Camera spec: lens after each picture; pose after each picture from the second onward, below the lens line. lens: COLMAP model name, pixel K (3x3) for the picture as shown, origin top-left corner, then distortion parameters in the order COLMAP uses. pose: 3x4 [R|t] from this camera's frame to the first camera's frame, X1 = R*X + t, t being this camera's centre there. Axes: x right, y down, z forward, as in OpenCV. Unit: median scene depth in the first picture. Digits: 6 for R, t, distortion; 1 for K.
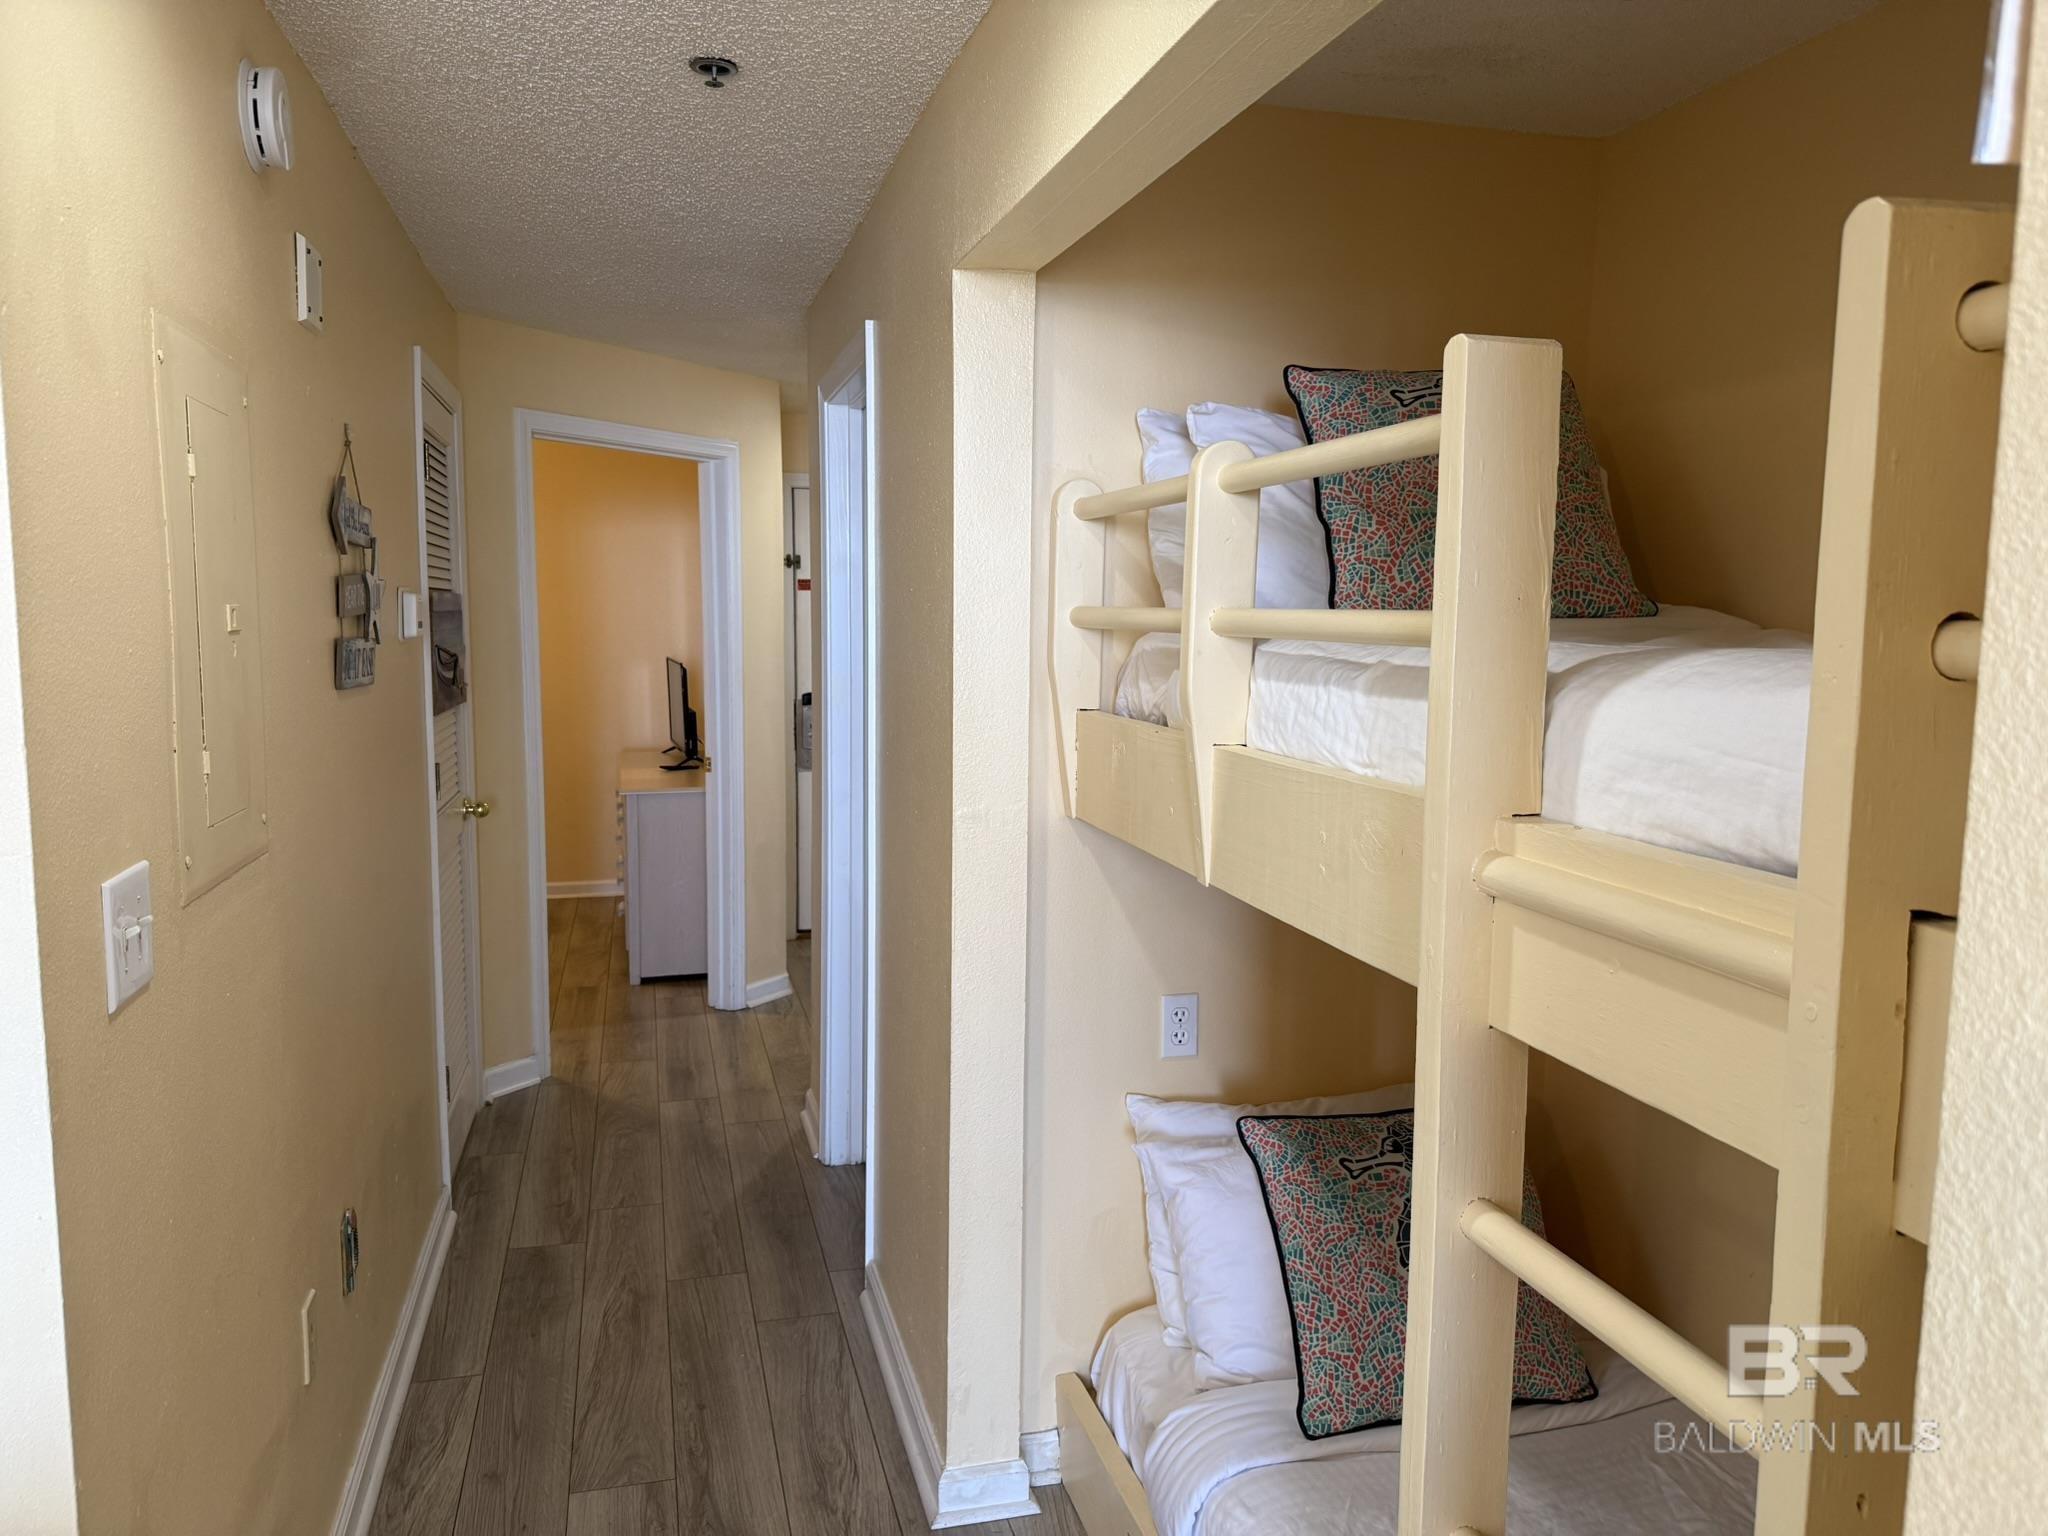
lens RADIAL K [[1383.2, 0, 1024.0], [0, 1383.2, 768.0], [0, 0, 1]] dist [0.148816, -0.351261]
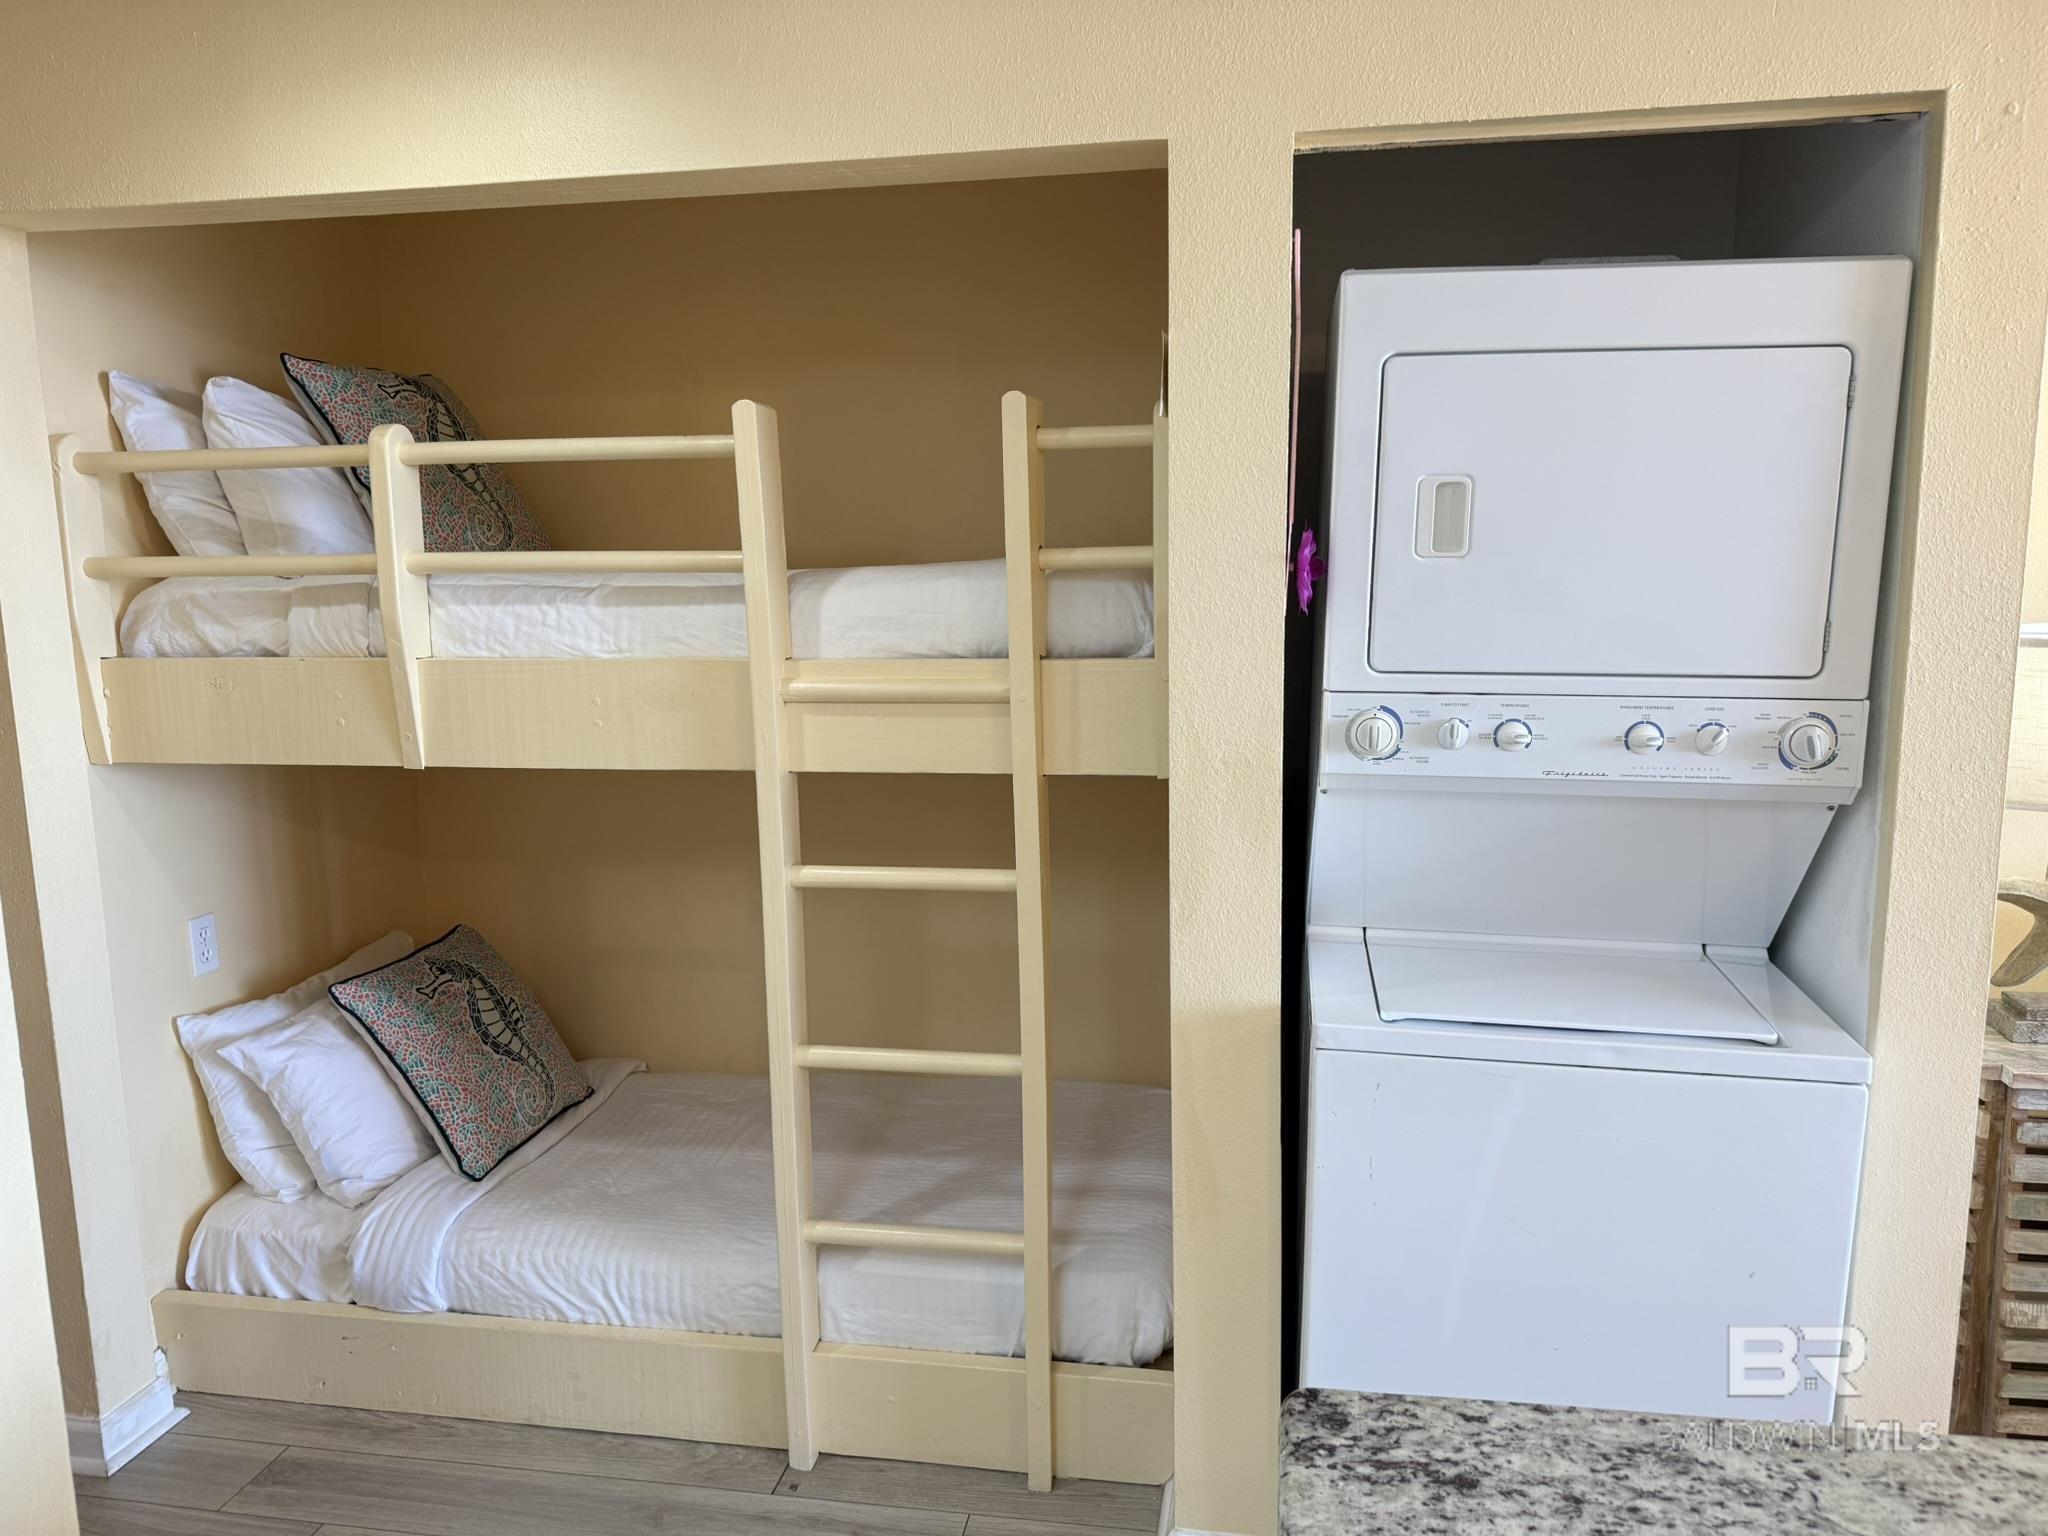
lens RADIAL K [[1414.3, 0, 1024.0], [0, 1414.3, 768.0], [0, 0, 1]] dist [-0.067533, -0.002164]
pose [[0.412169, -0.148802, 0.898874, -0.713282], [0.112581, 0.987330, 0.111822, 0.001526], [-0.904125, 0.055106, 0.423699, -0.049792]]
